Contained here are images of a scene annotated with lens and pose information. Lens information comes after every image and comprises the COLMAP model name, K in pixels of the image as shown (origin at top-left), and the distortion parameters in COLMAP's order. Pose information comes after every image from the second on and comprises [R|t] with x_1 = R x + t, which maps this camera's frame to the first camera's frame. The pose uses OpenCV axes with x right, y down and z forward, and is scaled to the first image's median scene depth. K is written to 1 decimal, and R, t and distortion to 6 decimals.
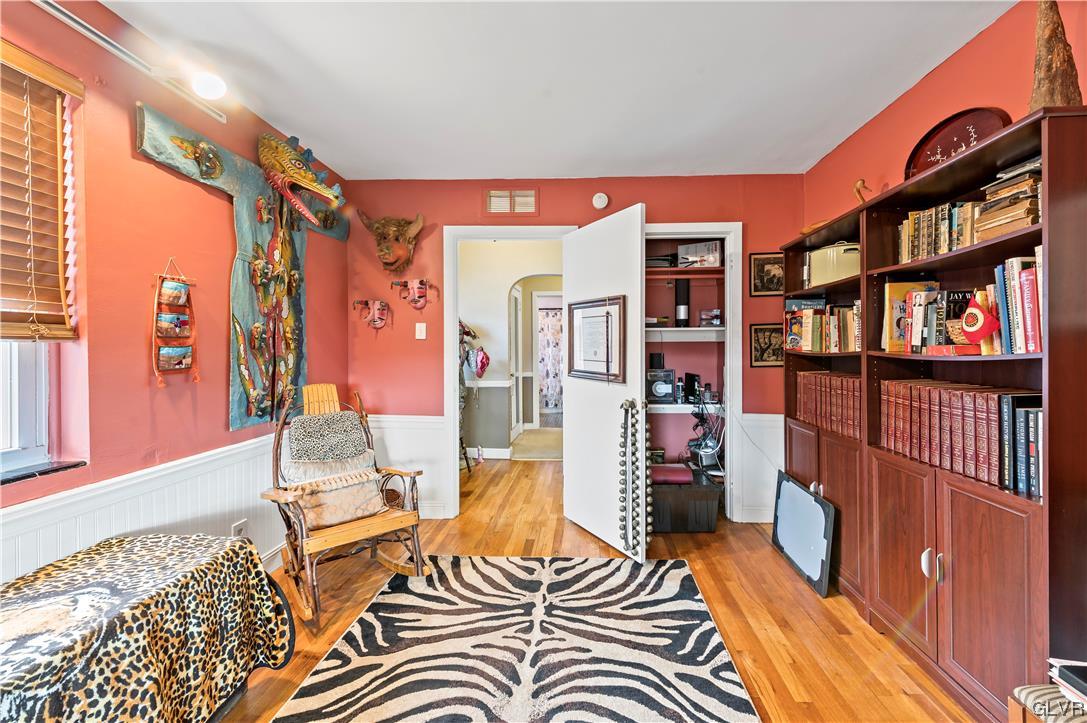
lens RADIAL K [[422.6, 0, 550.5], [0, 422.6, 353.3], [0, 0, 1]] dist [-0.003793, -0.000316]
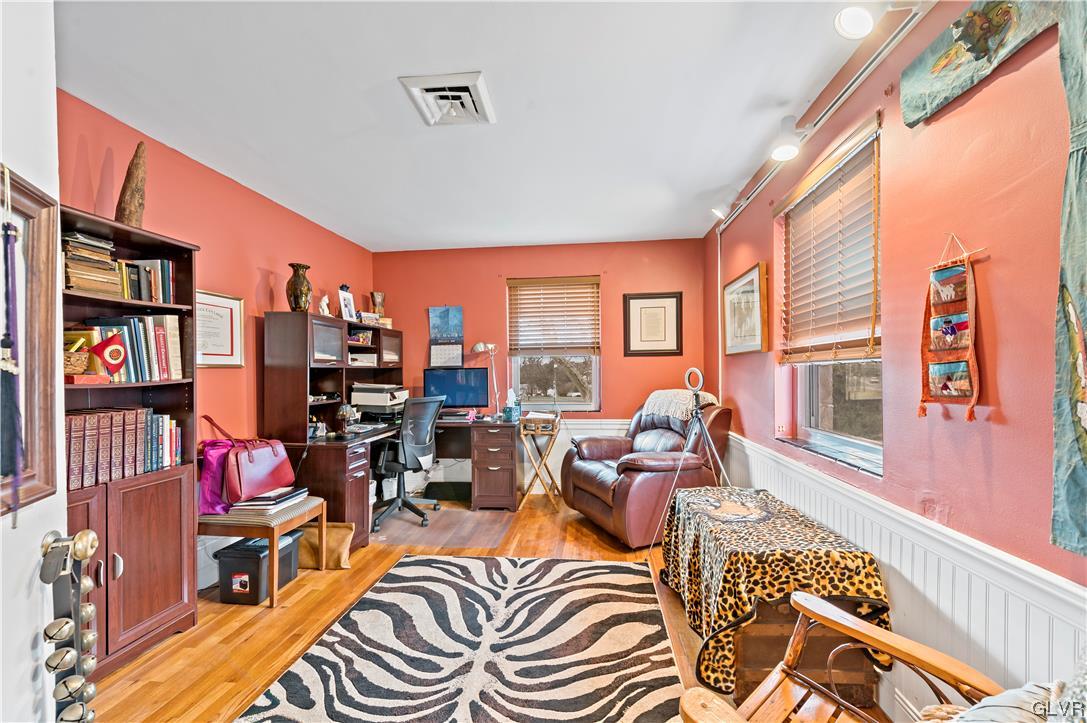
lens RADIAL K [[422.6, 0, 542.7], [0, 422.6, 367.2], [0, 0, 1]] dist [-0.003793, -0.000316]
pose [[-0.998728, 0.014331, 0.048337, -0.307925], [0.014270, 0.999897, -0.001602, -0.020548], [-0.048355, -0.000910, -0.998830, 2.018926]]
